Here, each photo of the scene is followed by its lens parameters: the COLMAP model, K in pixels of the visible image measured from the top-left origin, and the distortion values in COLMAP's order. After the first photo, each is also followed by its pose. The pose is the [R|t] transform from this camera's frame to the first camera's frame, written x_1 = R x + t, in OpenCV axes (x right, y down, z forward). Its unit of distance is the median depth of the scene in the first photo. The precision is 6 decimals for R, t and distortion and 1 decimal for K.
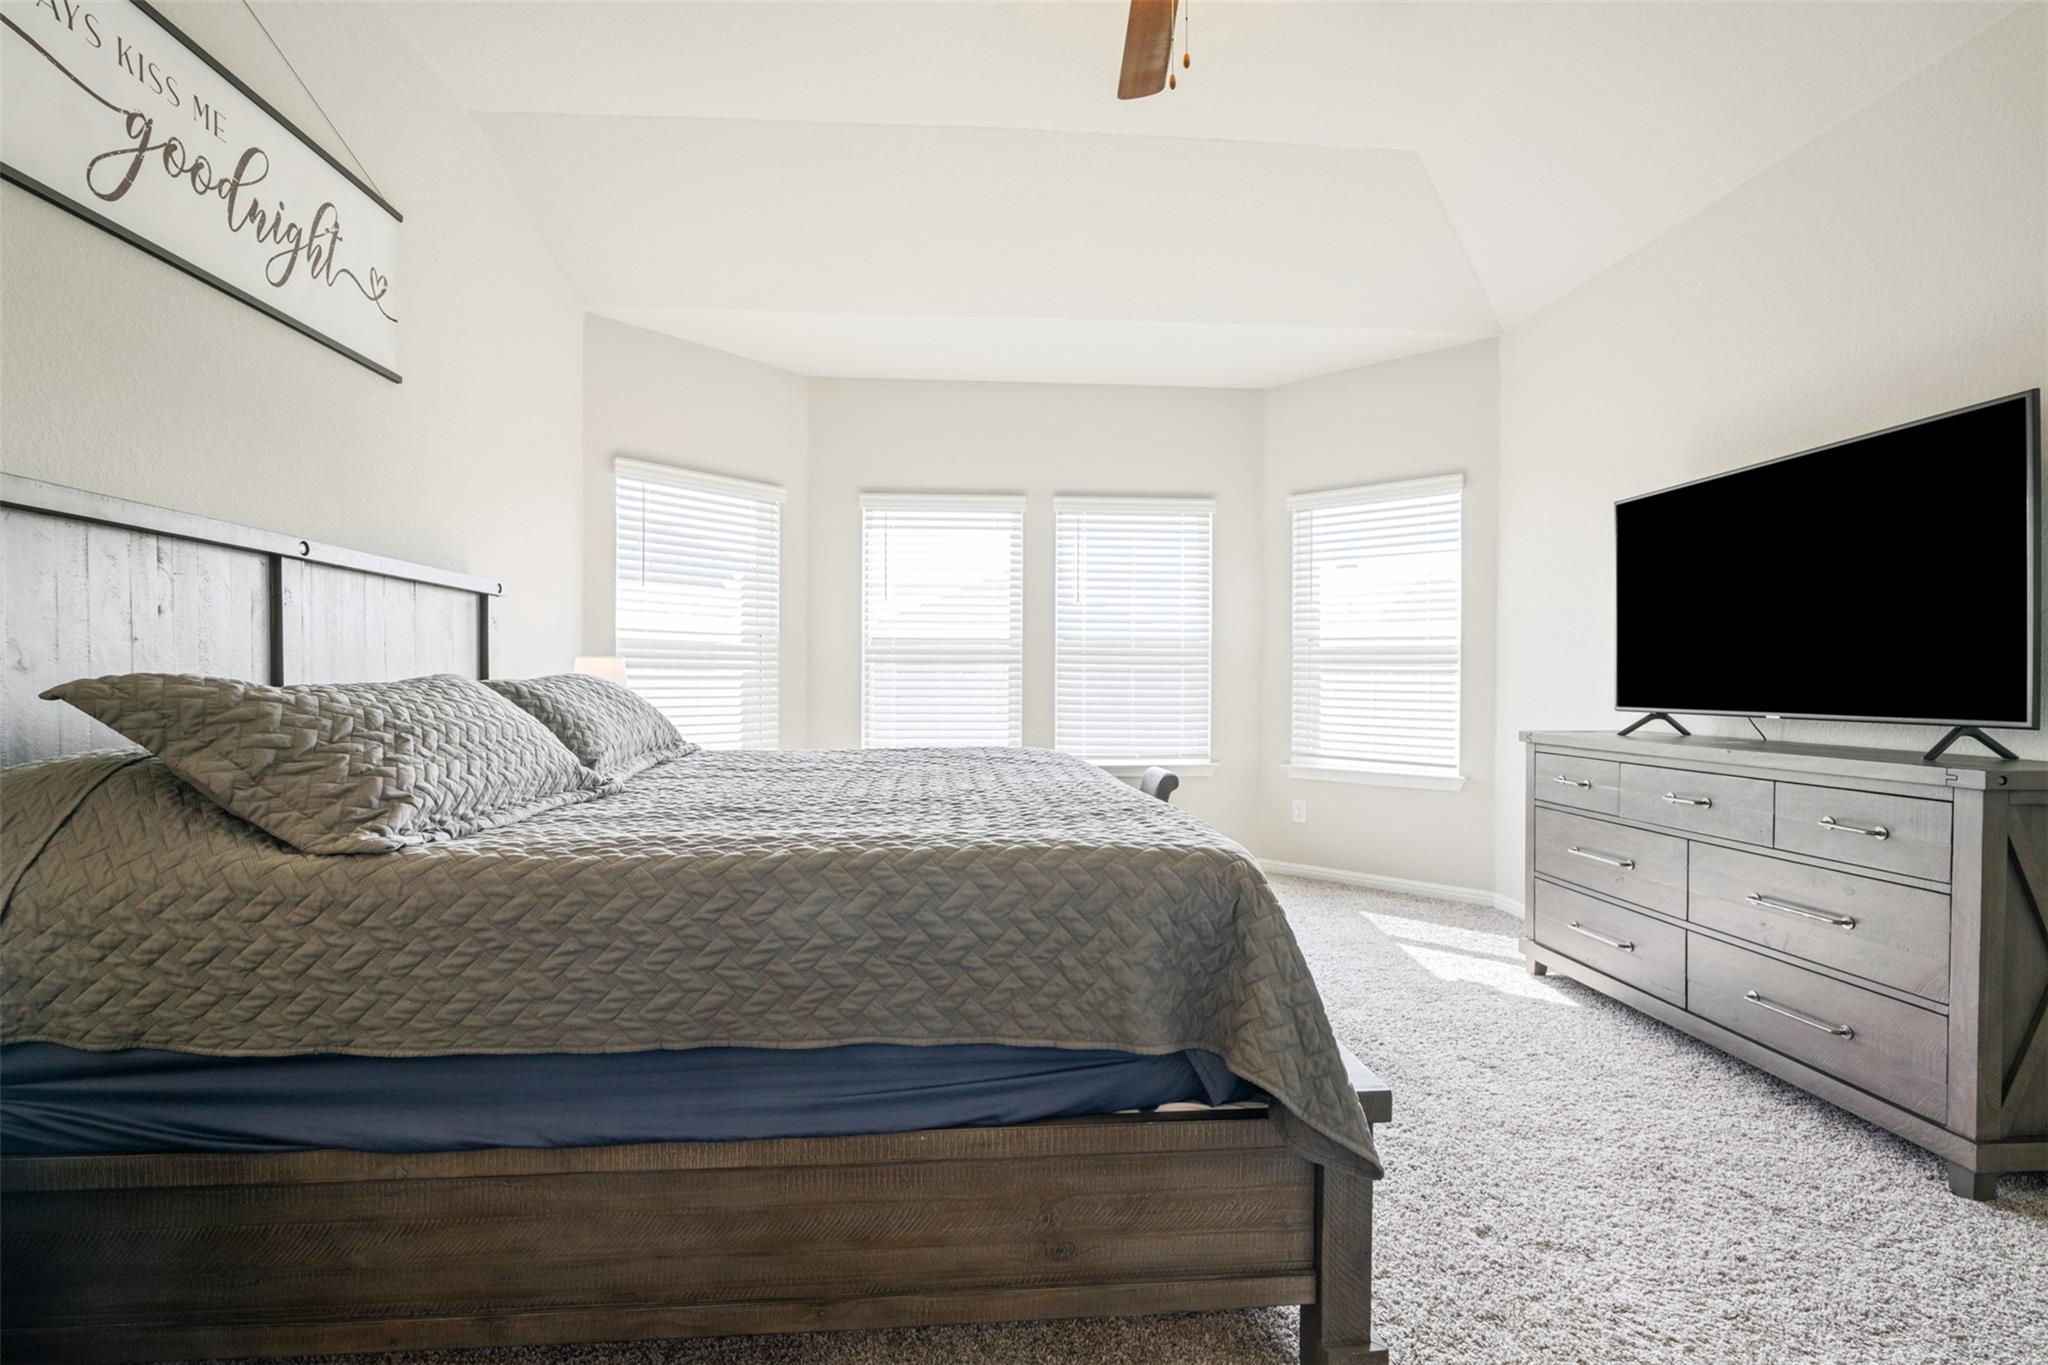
lens RADIAL K [[929.1, 0, 1029.9], [0, 929.1, 684.6], [0, 0, 1]] dist [-0.008245, -0.000404]
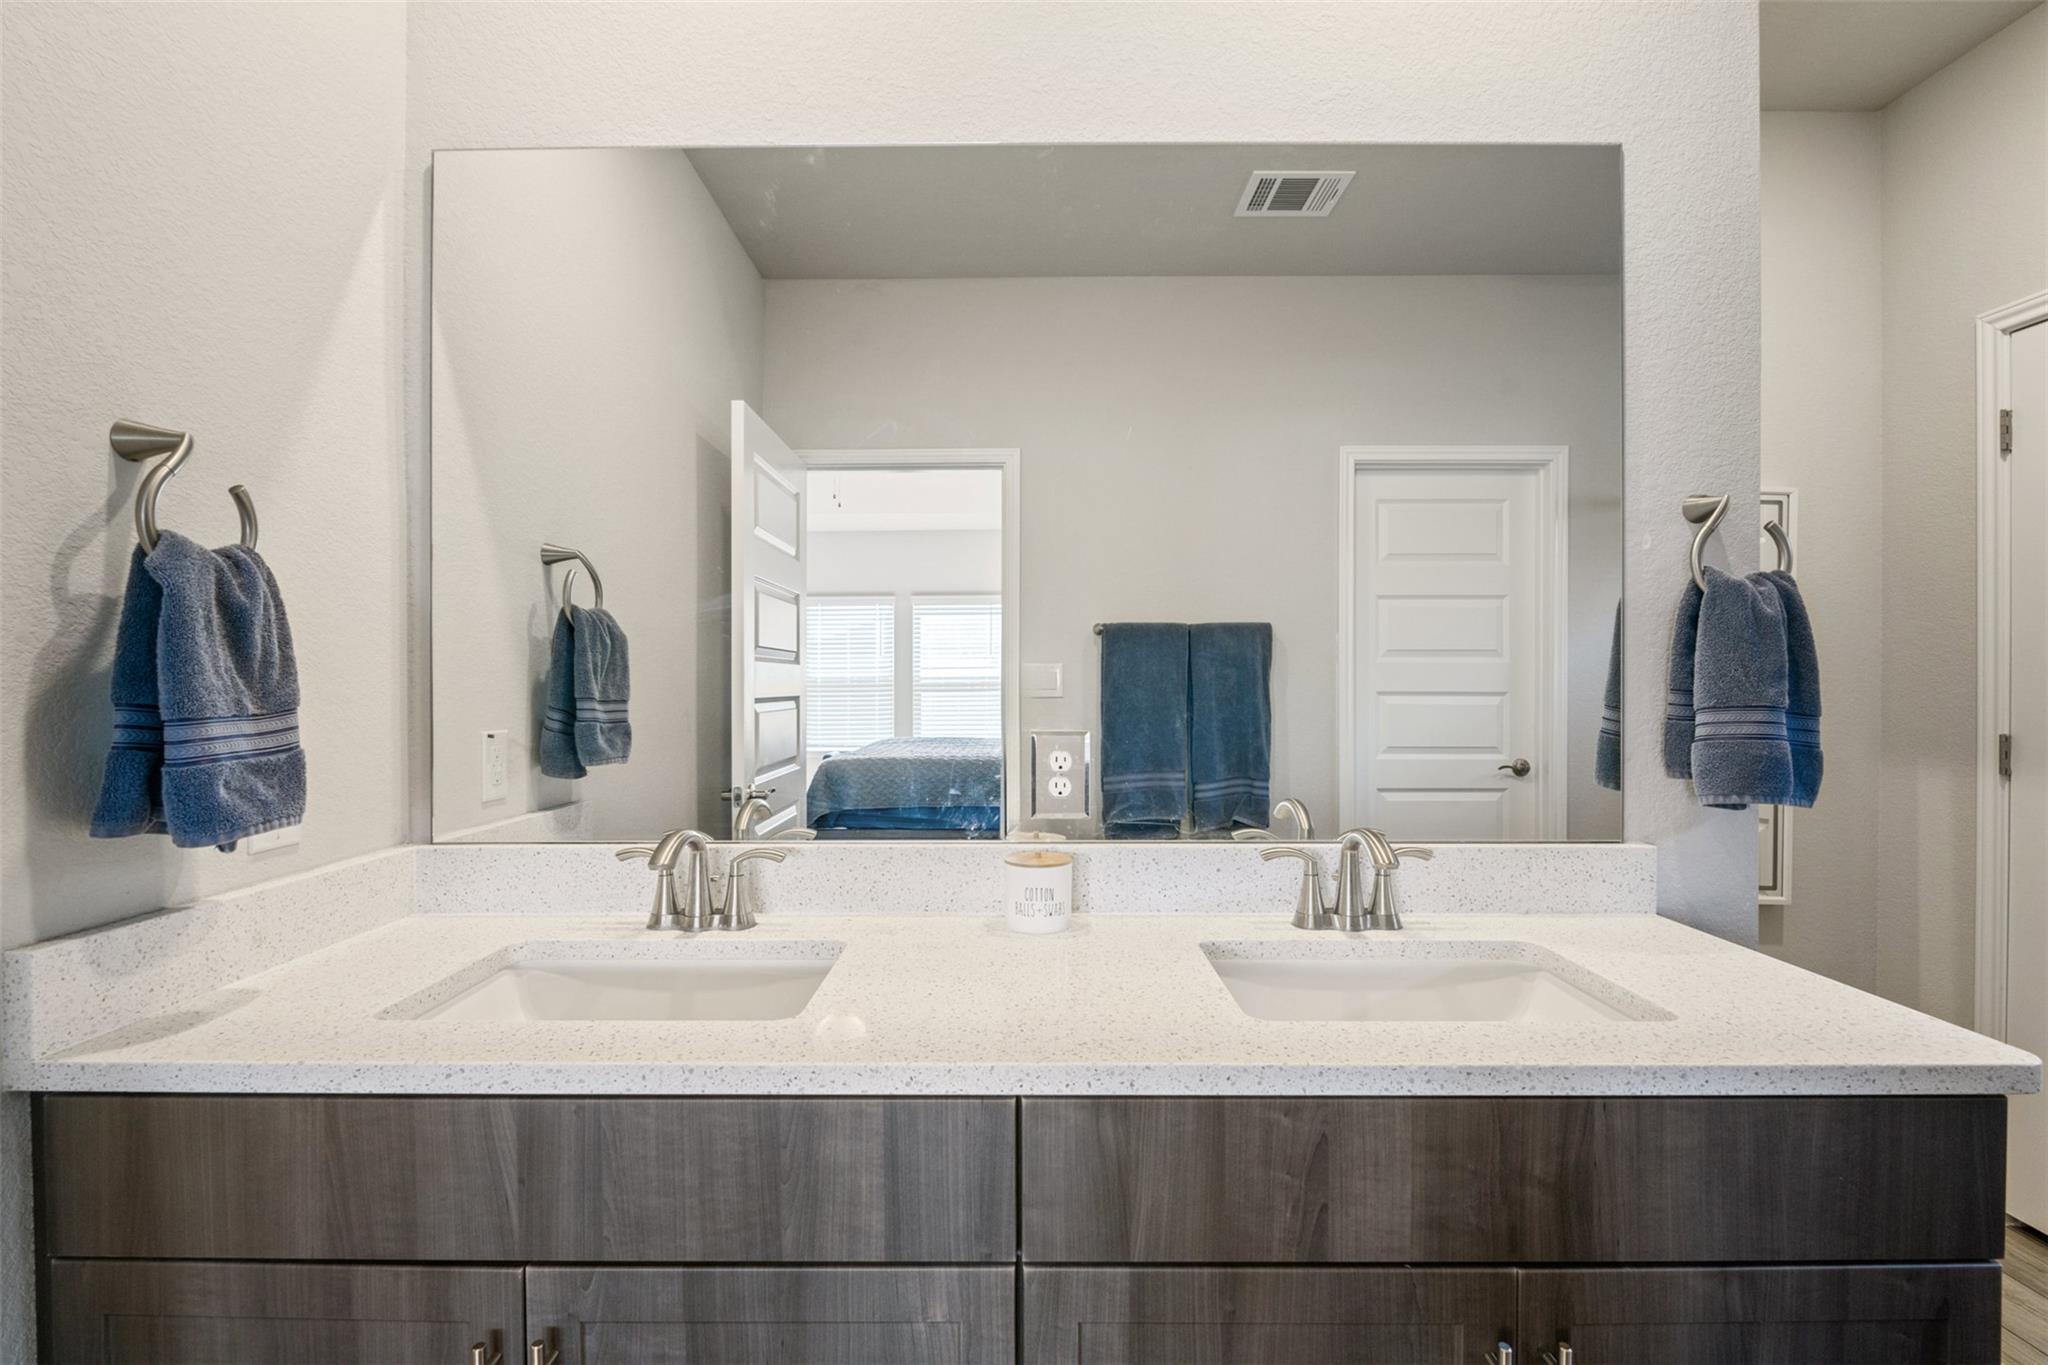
lens RADIAL K [[929.1, 0, 1016.8], [0, 929.1, 677.5], [0, 0, 1]] dist [-0.008245, -0.000404]
pose [[0.093664, -0.011417, 0.995538, -2.935012], [0.004463, 0.999929, 0.011048, -0.126597], [-0.995594, 0.003409, 0.093708, 1.291531]]
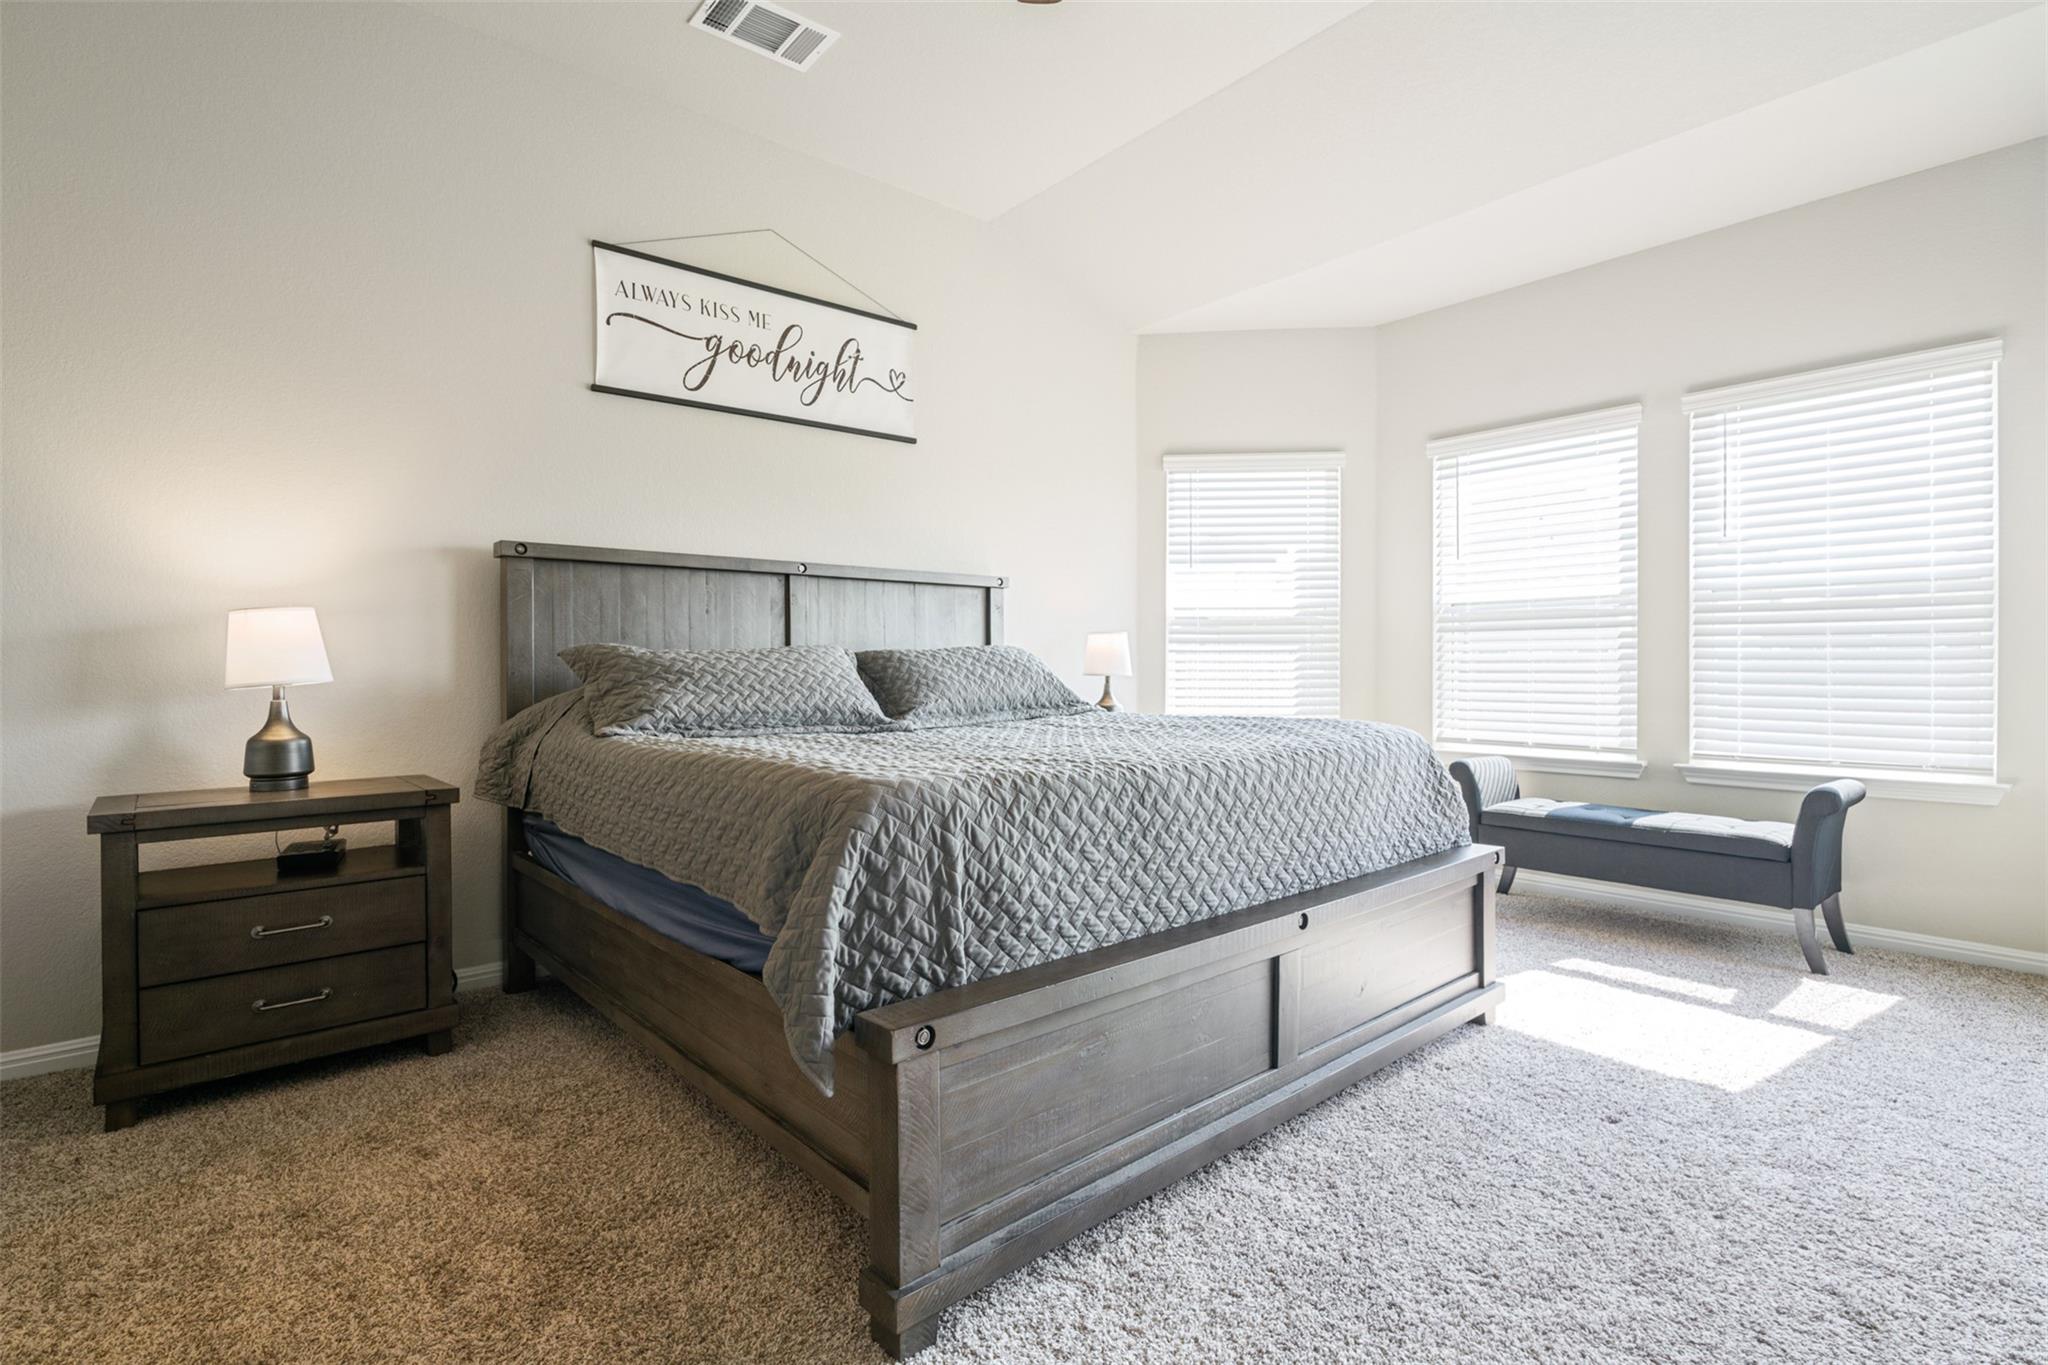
lens RADIAL K [[984.1, 0, 1007.6], [0, 984.1, 677.5], [0, 0, 1]] dist [-0.011669, 0.000562]
pose [[0.580625, 0.004291, -0.814160, 0.653655], [0.000045, 0.999986, 0.005302, 0.025653], [0.814171, -0.003115, 0.580616, 0.246050]]
